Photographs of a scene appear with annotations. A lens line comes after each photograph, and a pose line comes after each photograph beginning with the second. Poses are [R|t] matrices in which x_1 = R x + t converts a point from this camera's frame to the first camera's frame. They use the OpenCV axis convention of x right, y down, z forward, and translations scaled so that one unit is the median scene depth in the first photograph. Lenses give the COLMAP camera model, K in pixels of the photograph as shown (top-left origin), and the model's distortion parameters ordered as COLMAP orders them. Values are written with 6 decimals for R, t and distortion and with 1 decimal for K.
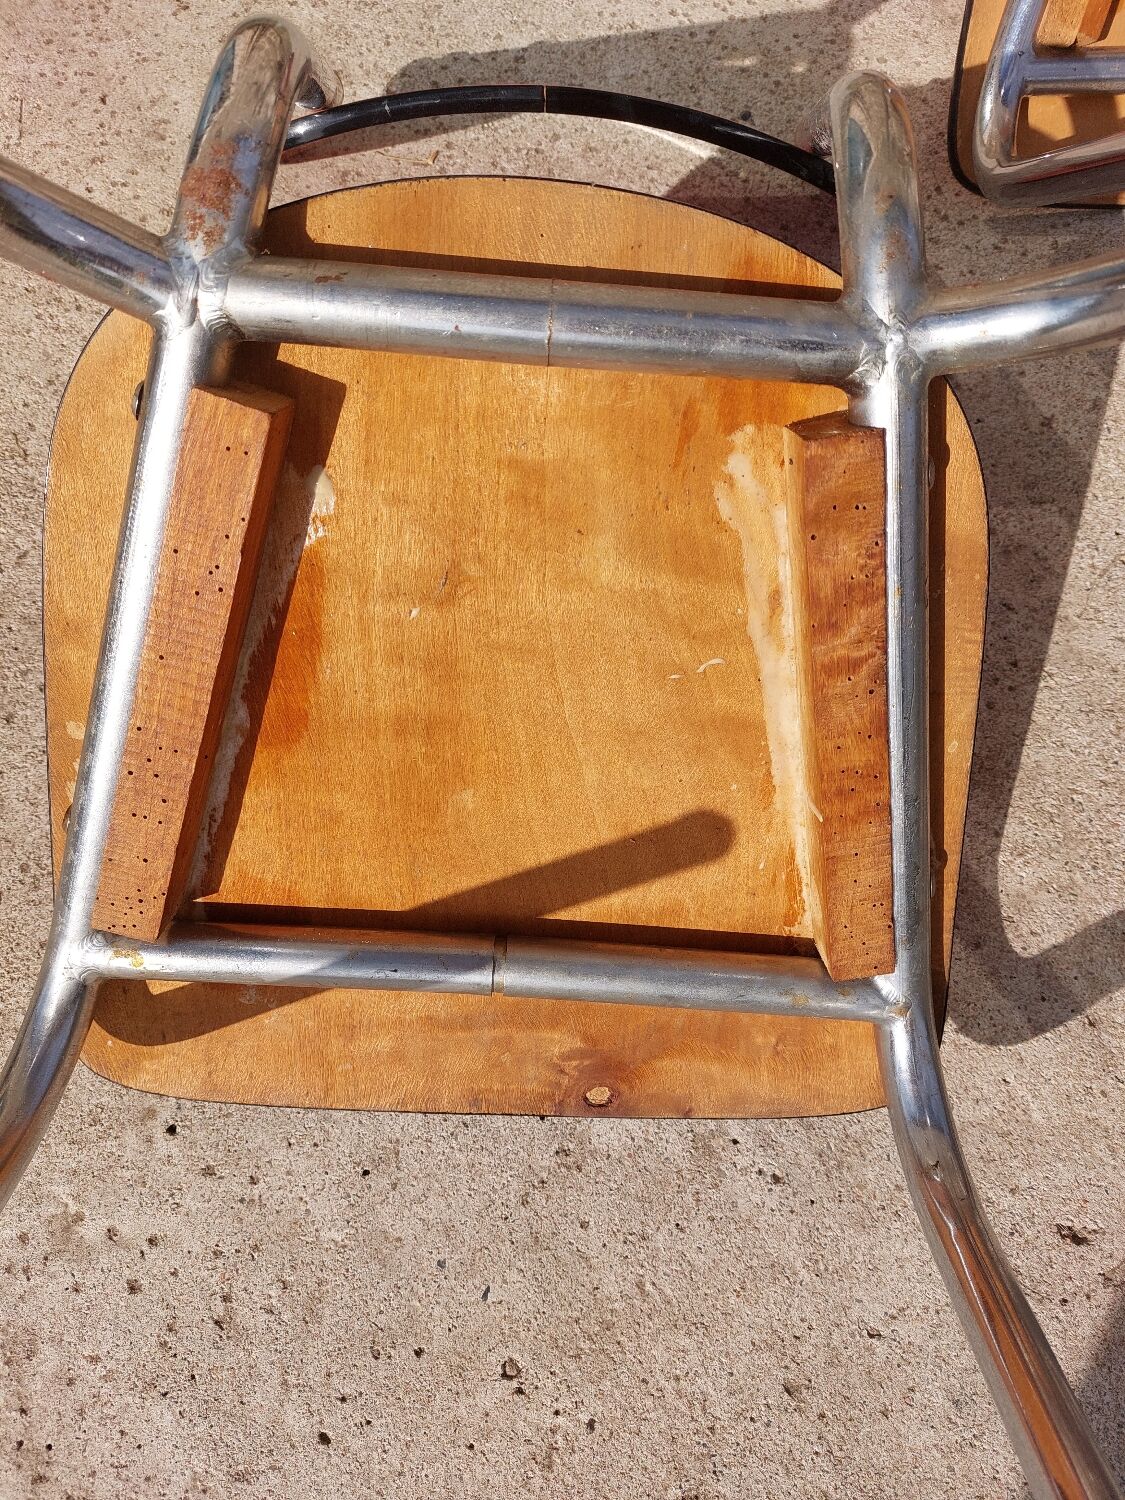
lens RADIAL K [[1095.6, 0, 586.5], [0, 1095.6, 758.2], [0, 0, 1]] dist [0.062614, -0.060311]
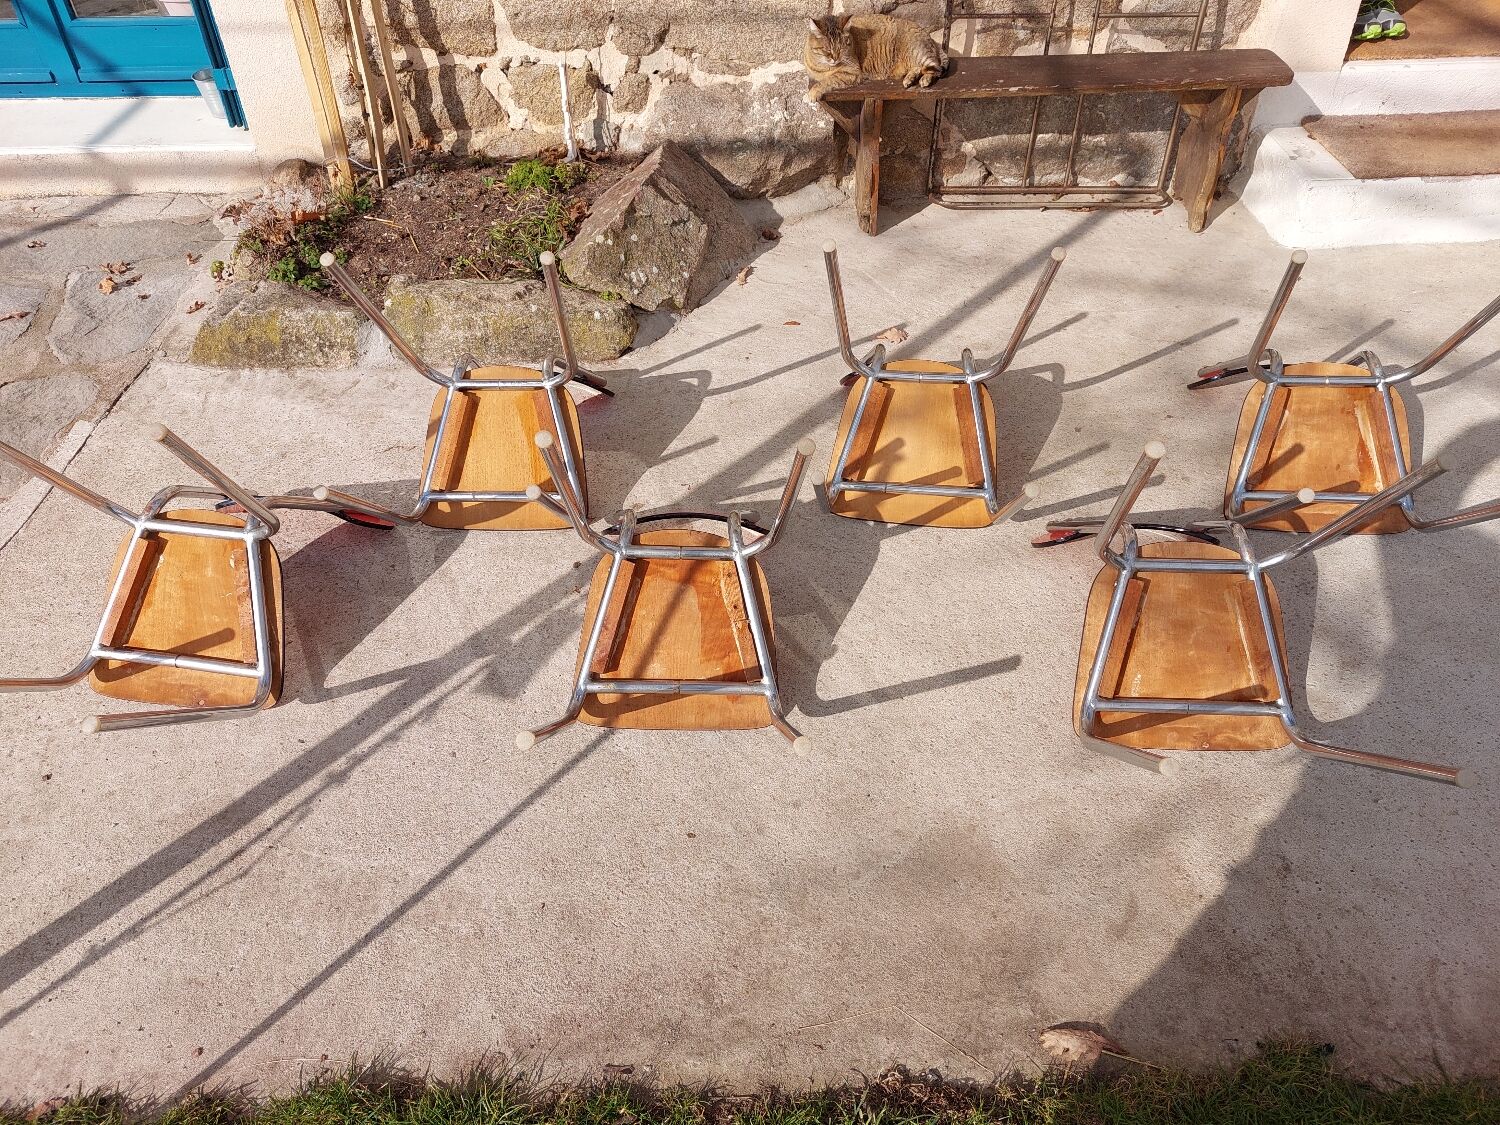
lens RADIAL K [[1095.6, 0, 747.0], [0, 1095.6, 579.7], [0, 0, 1]] dist [0.062614, -0.060311]
pose [[0.990717, 0.047754, -0.127273, 2.603727], [-0.100418, 0.888164, -0.448421, 1.583869], [0.091625, 0.457039, 0.884715, -2.777079]]
